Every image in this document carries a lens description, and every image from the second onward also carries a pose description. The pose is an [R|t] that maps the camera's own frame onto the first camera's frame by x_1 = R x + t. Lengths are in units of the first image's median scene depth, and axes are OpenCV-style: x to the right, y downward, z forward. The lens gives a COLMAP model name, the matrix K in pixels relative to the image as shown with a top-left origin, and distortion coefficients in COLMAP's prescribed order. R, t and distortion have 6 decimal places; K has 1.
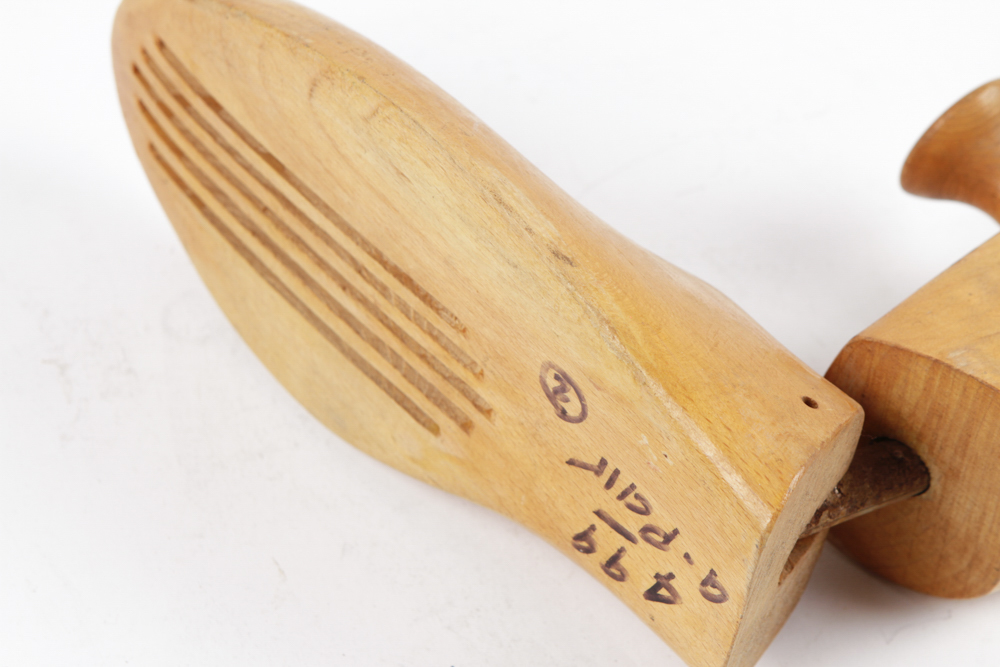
lens RADIAL K [[3201.4, 0, 500.0], [0, 3201.4, 333.5], [0, 0, 1]] dist [0.460211, -0.966084]
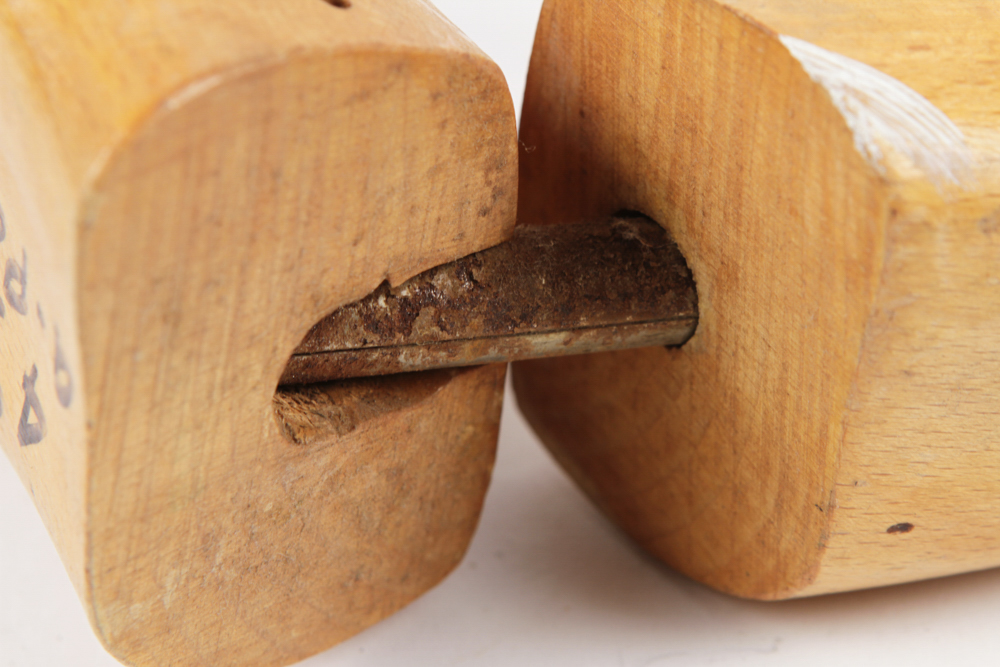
lens RADIAL K [[3201.4, 0, 500.0], [0, 3201.4, 333.5], [0, 0, 1]] dist [0.460211, -0.966084]
pose [[0.949711, 0.082819, -0.301978, 0.248338], [-0.146296, 0.970019, -0.194062, 0.145336], [0.276853, 0.228481, 0.933354, 0.563758]]
